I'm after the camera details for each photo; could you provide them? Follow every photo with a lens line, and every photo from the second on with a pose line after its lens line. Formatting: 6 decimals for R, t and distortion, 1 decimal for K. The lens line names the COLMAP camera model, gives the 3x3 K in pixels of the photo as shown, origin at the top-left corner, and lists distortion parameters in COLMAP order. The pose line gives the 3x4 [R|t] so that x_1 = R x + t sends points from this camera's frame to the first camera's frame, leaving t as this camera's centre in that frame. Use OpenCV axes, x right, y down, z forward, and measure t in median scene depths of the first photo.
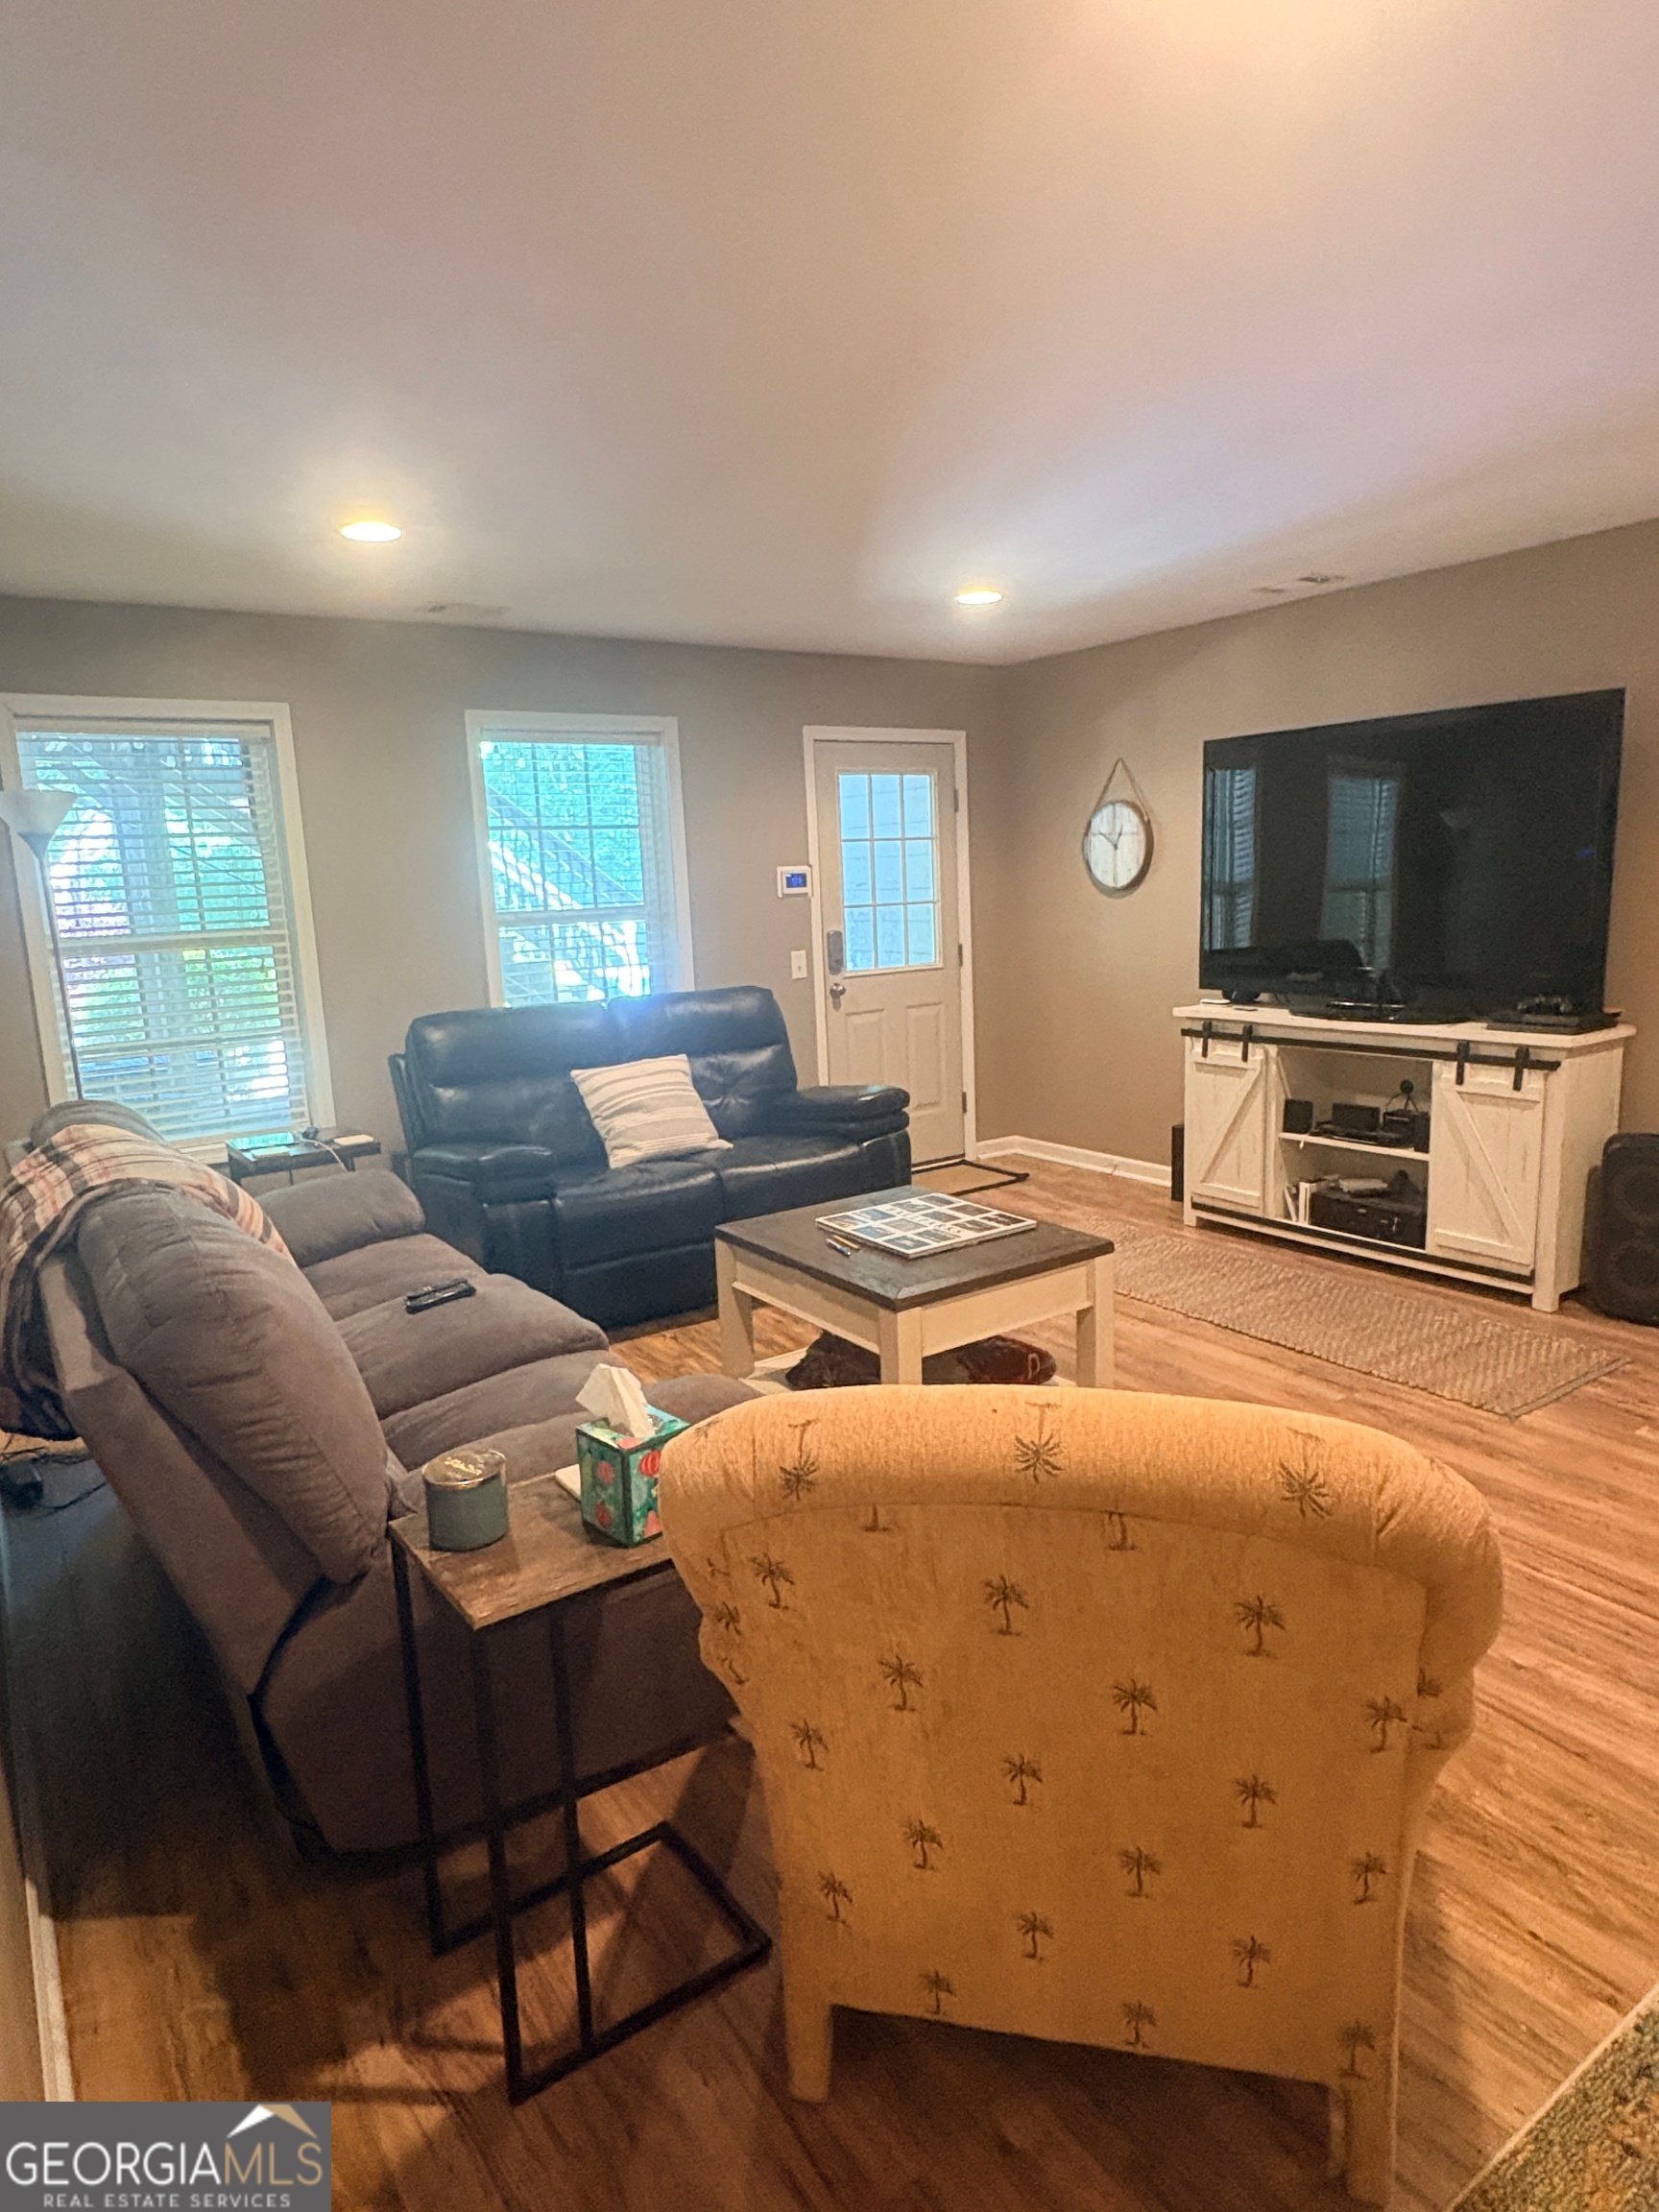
lens RADIAL K [[1301.3, 0, 829.5], [0, 1301.3, 1106.0], [0, 0, 1]] dist [-0.002920, 0.000592]
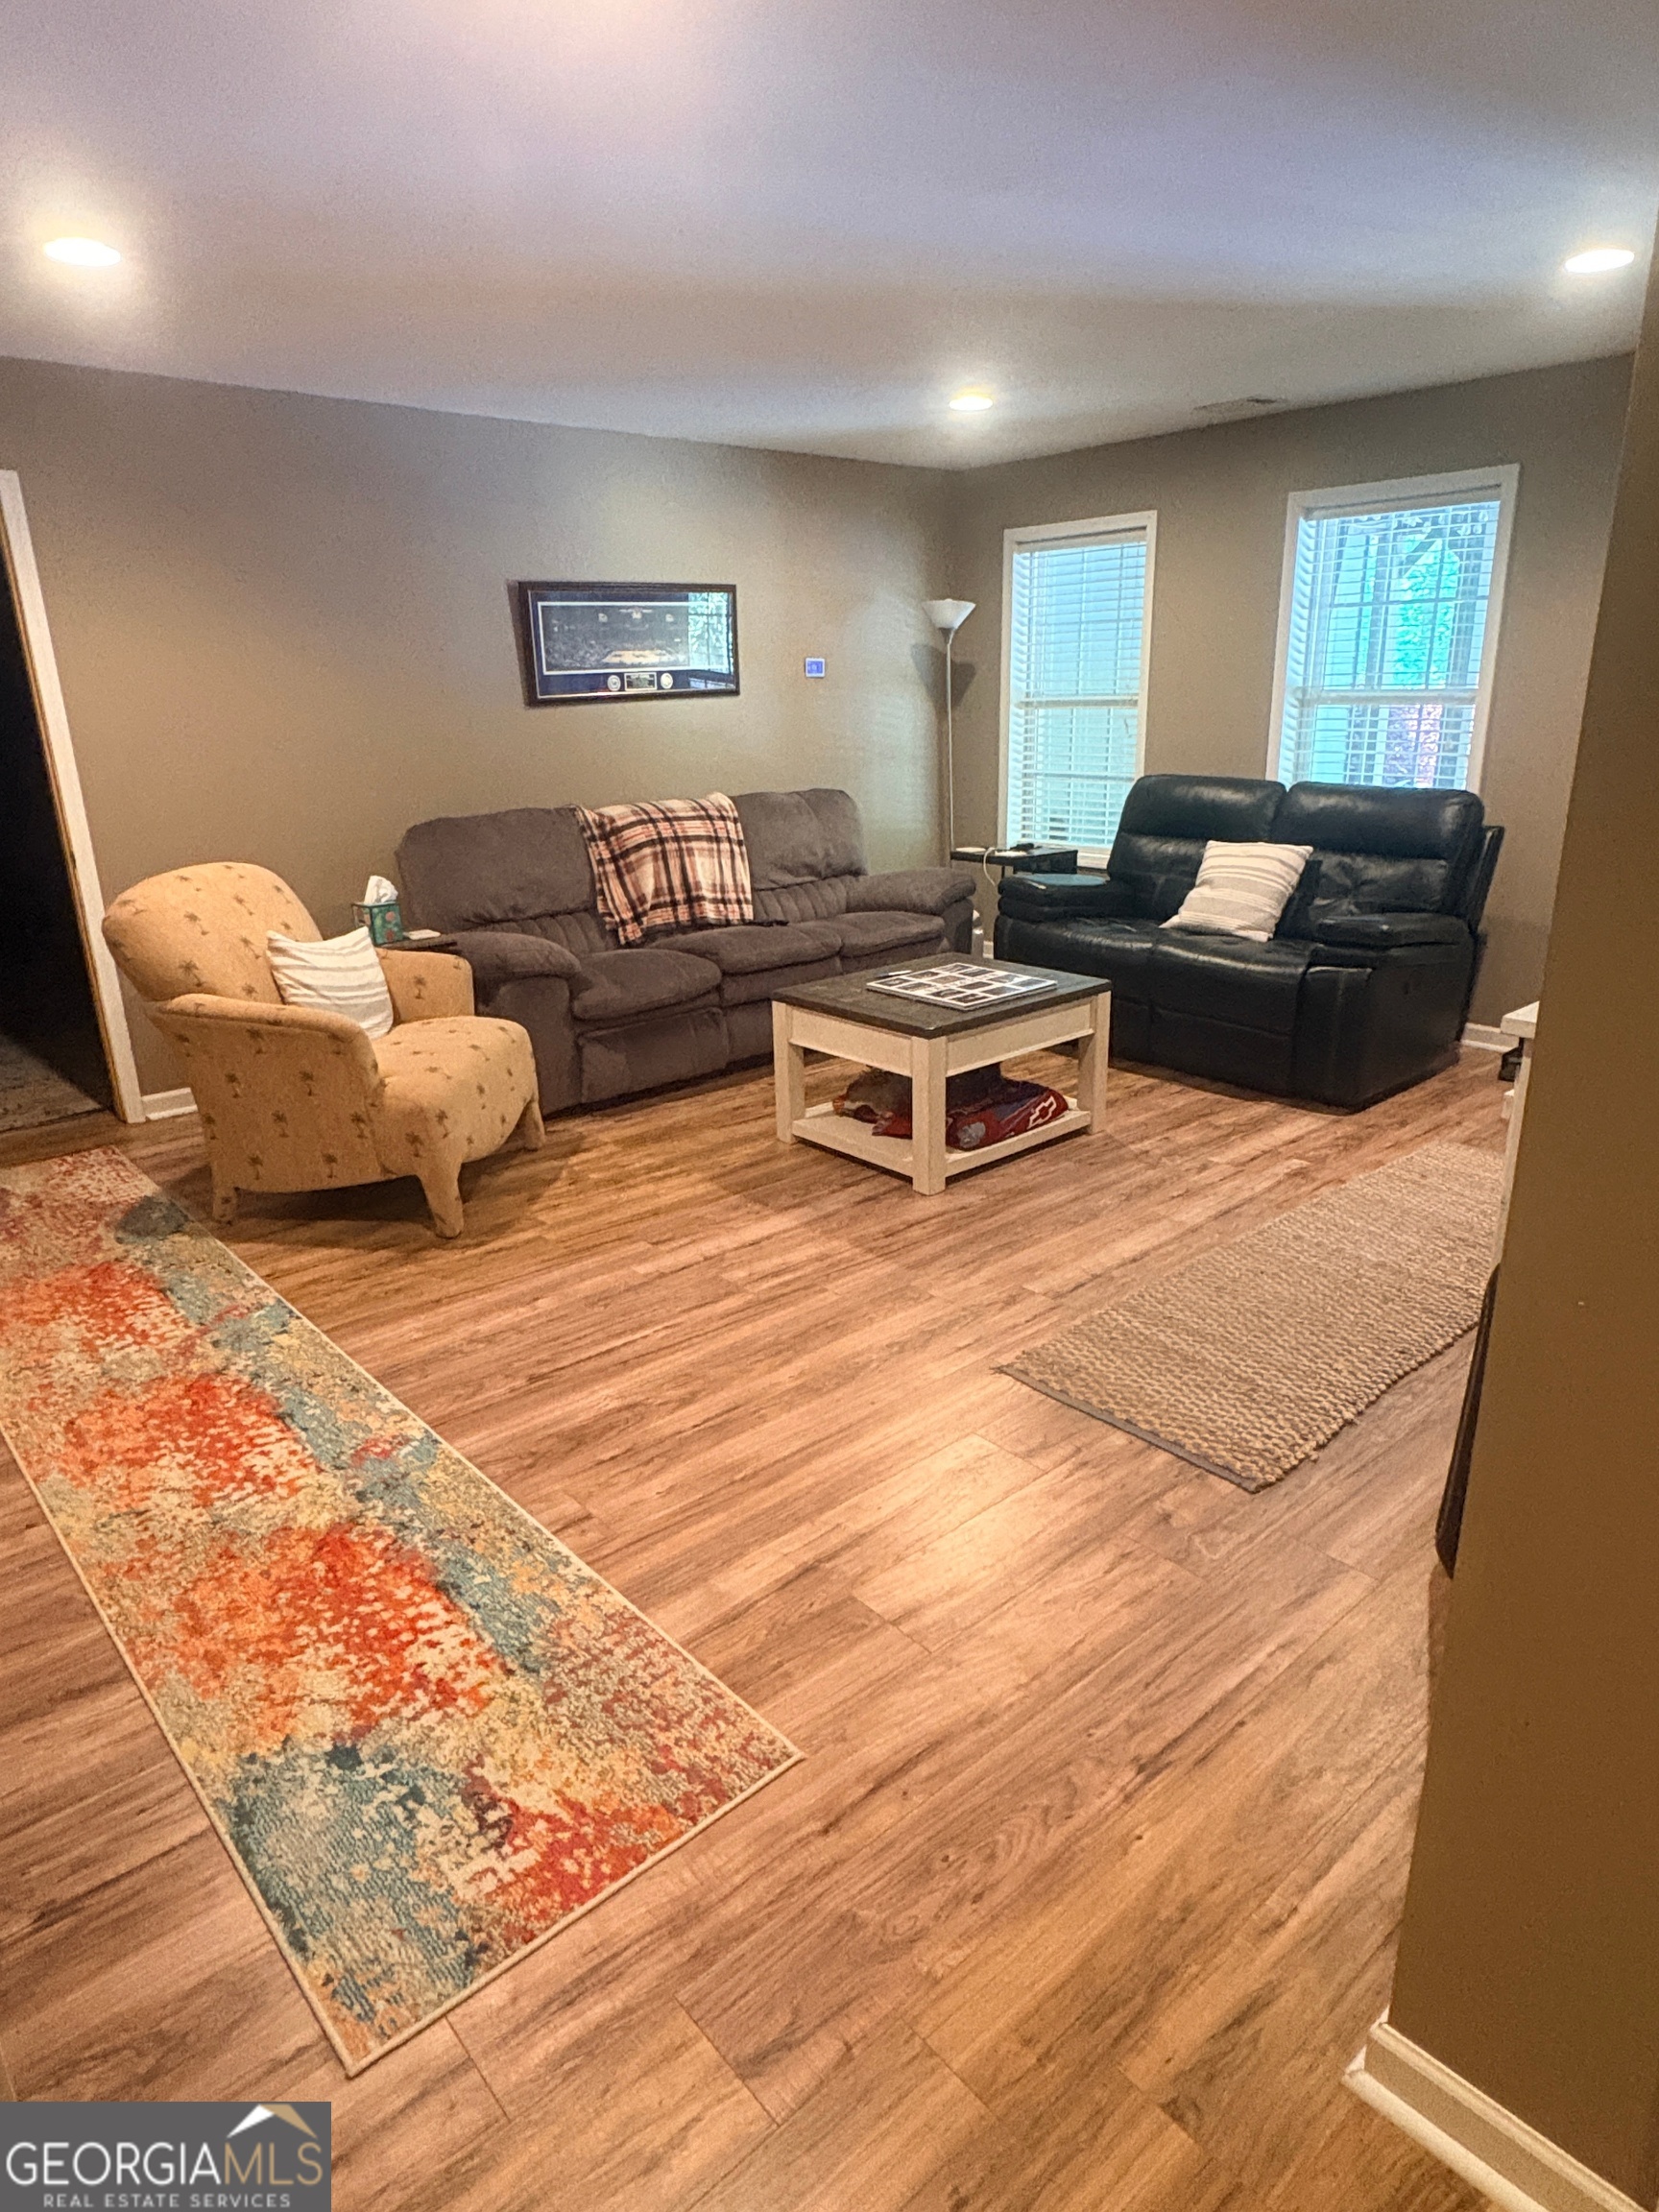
lens RADIAL K [[1301.3, 0, 829.5], [0, 1301.3, 1106.0], [0, 0, 1]] dist [-0.002920, 0.000592]
pose [[0.117258, 0.336306, -0.934424, 1.026236], [-0.162385, 0.934744, 0.316044, -0.134200], [0.979736, 0.114678, 0.164217, 0.616213]]
